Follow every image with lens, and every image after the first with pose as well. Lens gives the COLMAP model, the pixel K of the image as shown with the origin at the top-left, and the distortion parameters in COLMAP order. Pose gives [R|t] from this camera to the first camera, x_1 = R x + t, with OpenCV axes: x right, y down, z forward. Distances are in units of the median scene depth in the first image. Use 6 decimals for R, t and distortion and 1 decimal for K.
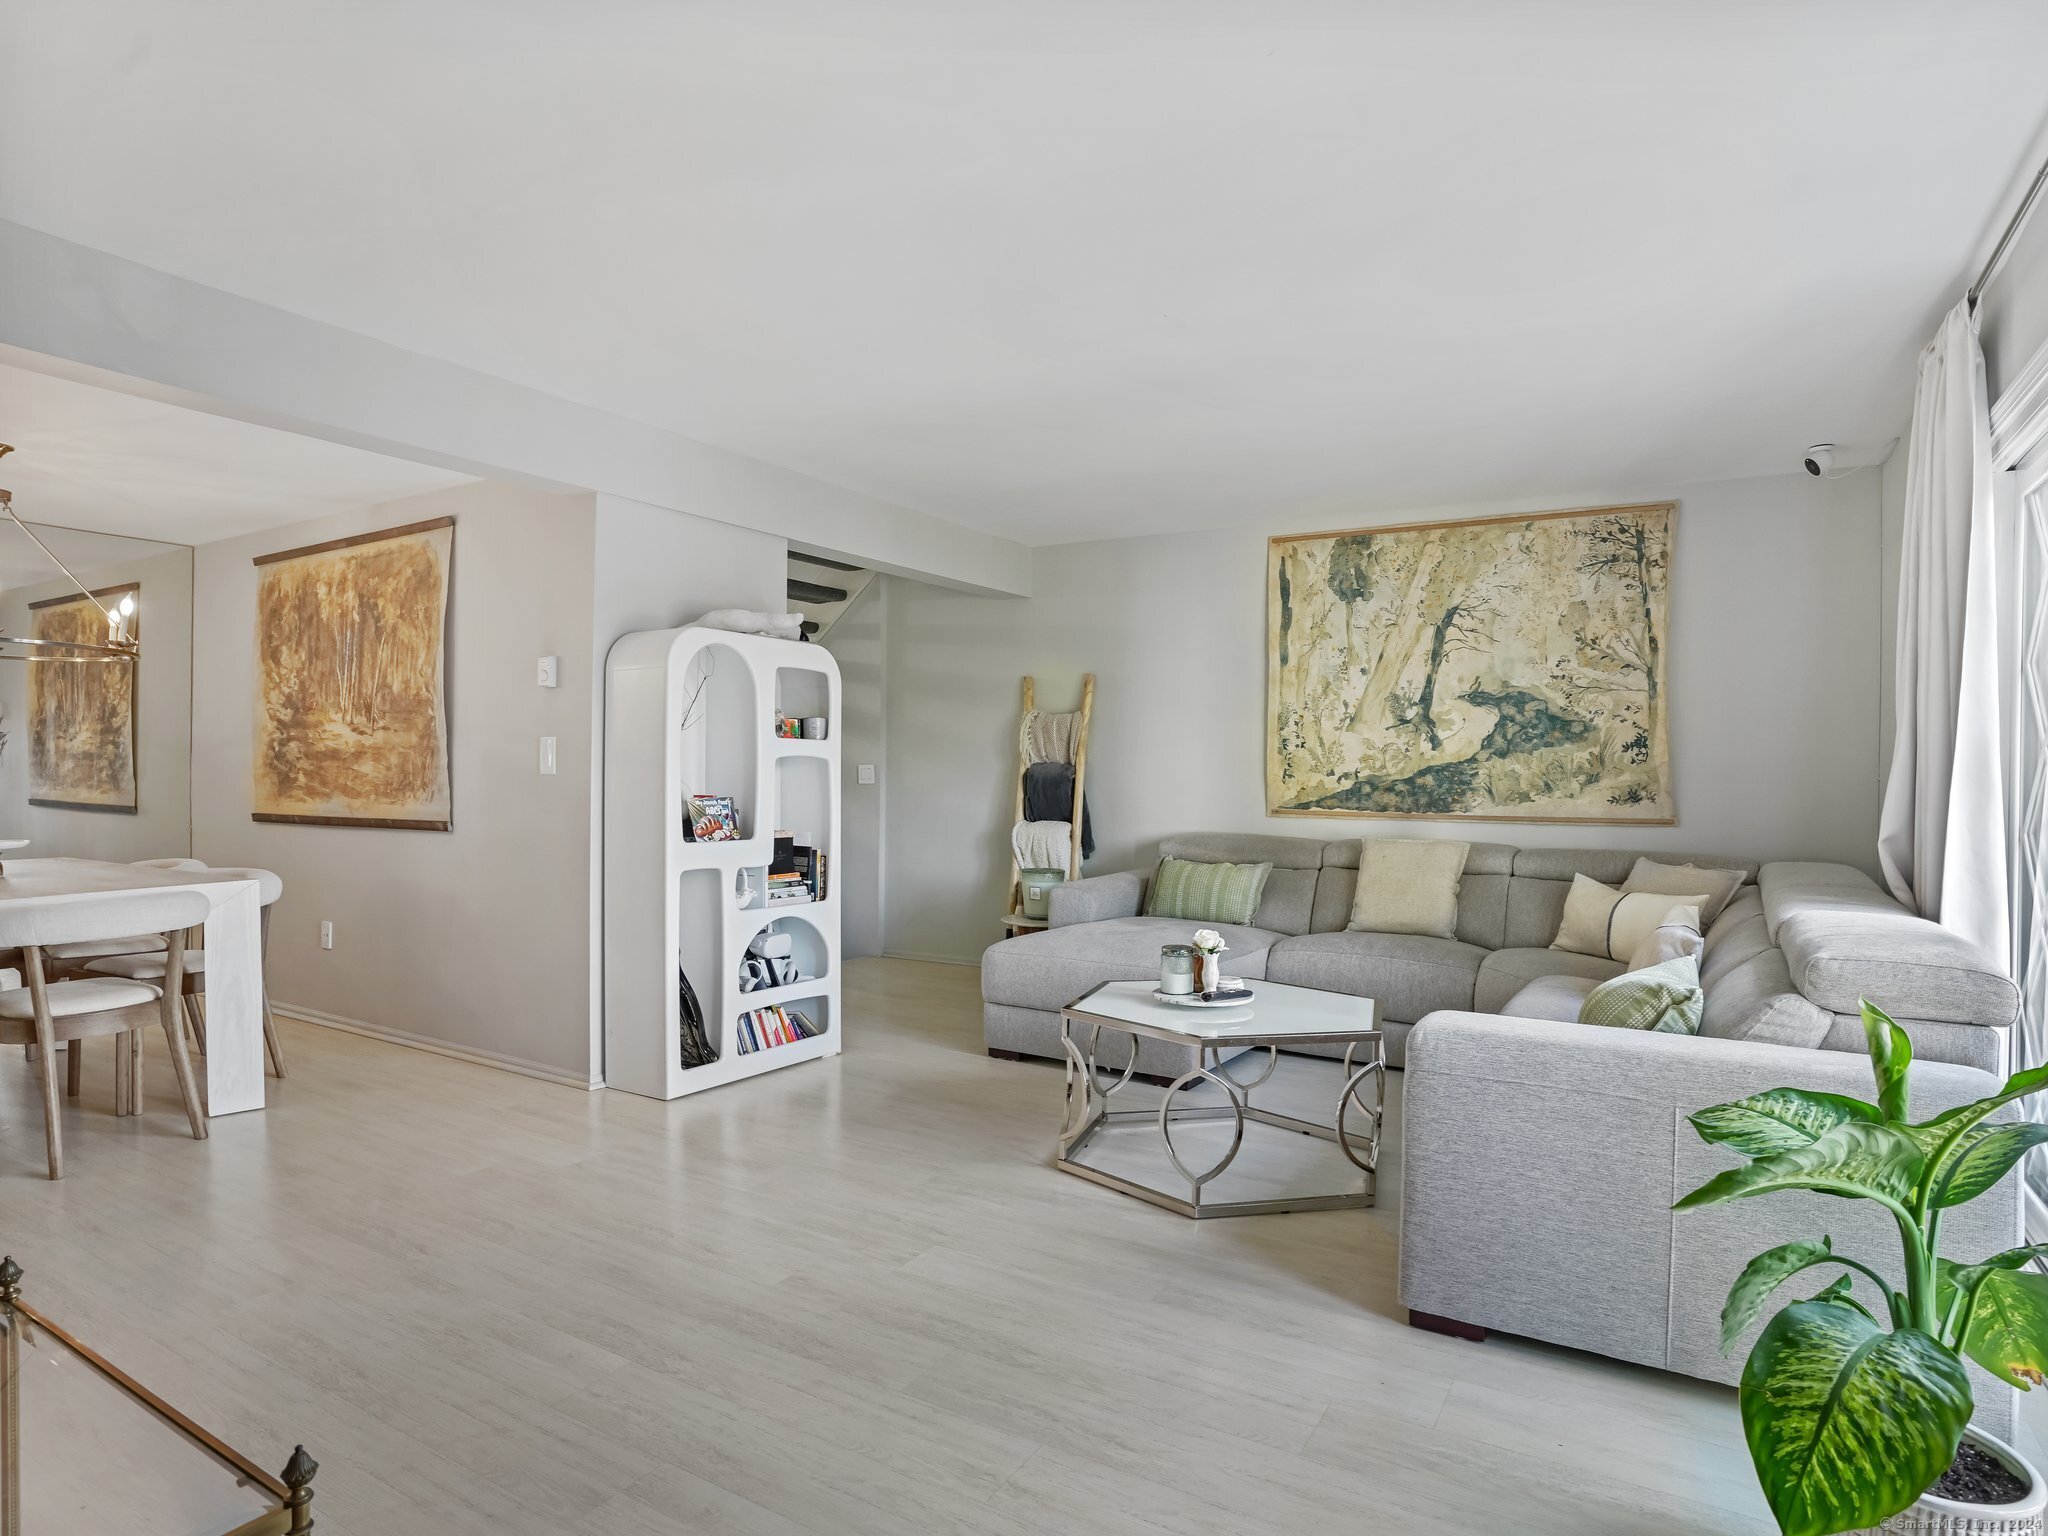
lens RADIAL K [[1150.3, 0, 1035.2], [0, 1150.3, 775.7], [0, 0, 1]] dist [-0.083732, 0.042907]
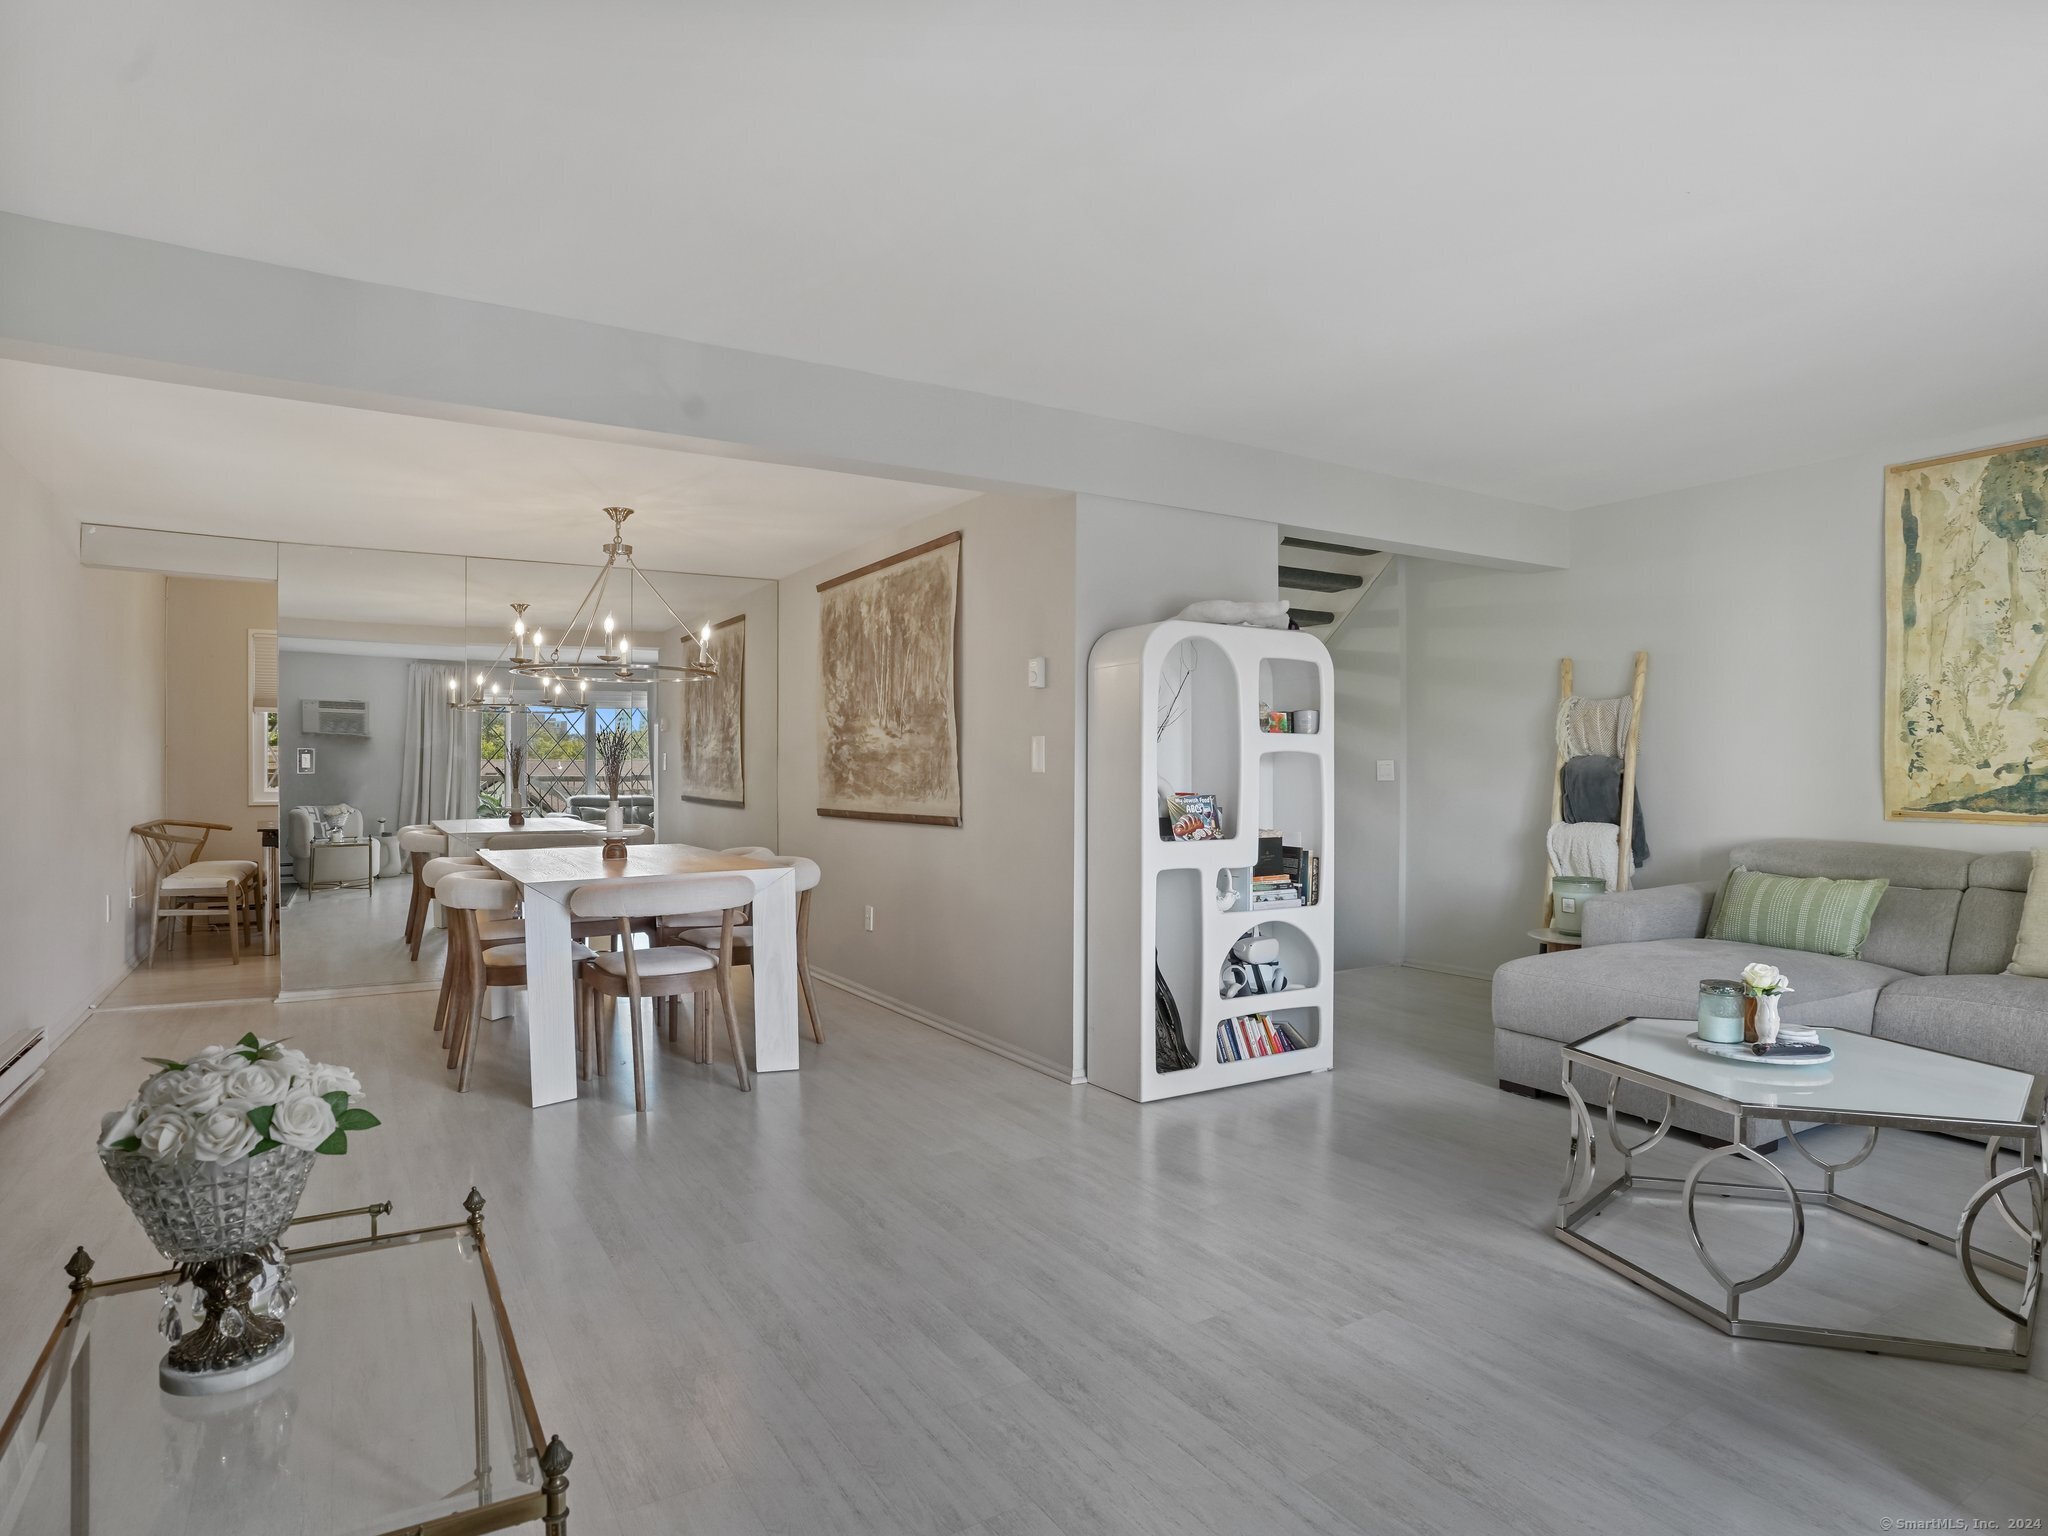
lens RADIAL K [[1150.3, 0, 1035.2], [0, 1150.3, 775.7], [0, 0, 1]] dist [-0.083732, 0.042907]
pose [[0.888856, -0.005318, -0.458156, 0.037406], [0.006172, 0.999981, 0.000368, 0.001091], [0.458145, -0.003155, 0.888872, 0.058113]]
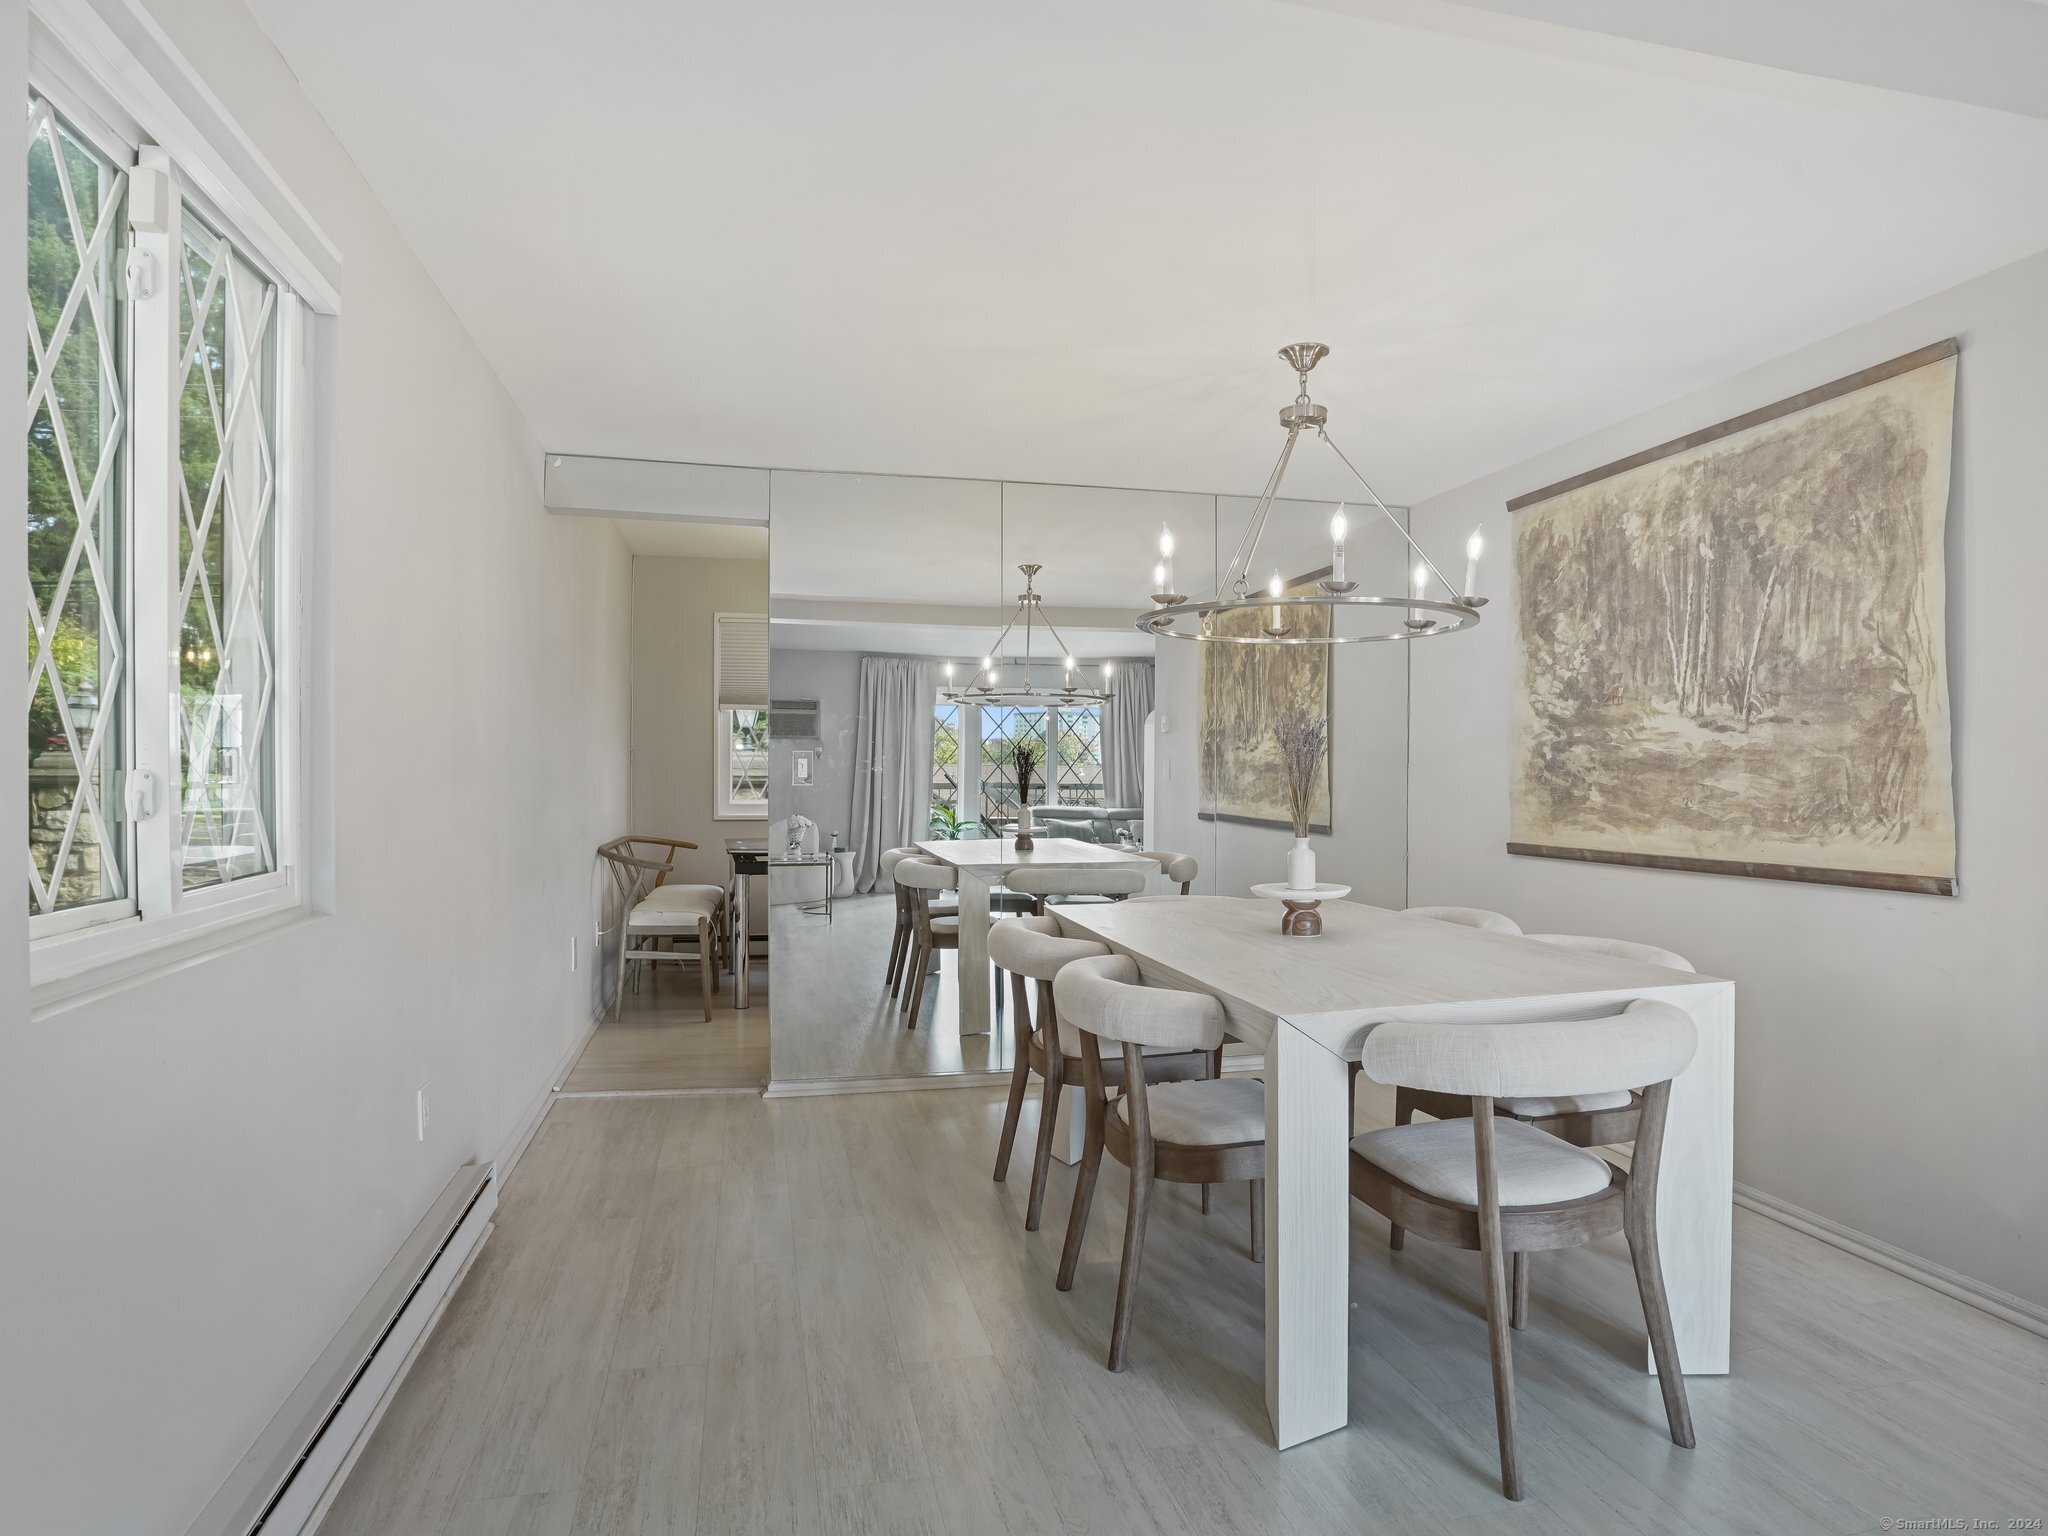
lens RADIAL K [[1173.4, 0, 1026.8], [0, 1173.4, 791.3], [0, 0, 1]] dist [-0.076636, 0.046932]
pose [[0.693713, 0.004637, -0.720237, -0.379332], [0.000010, 0.999979, 0.006448, -0.006107], [0.720252, -0.004480, 0.693698, 0.236494]]
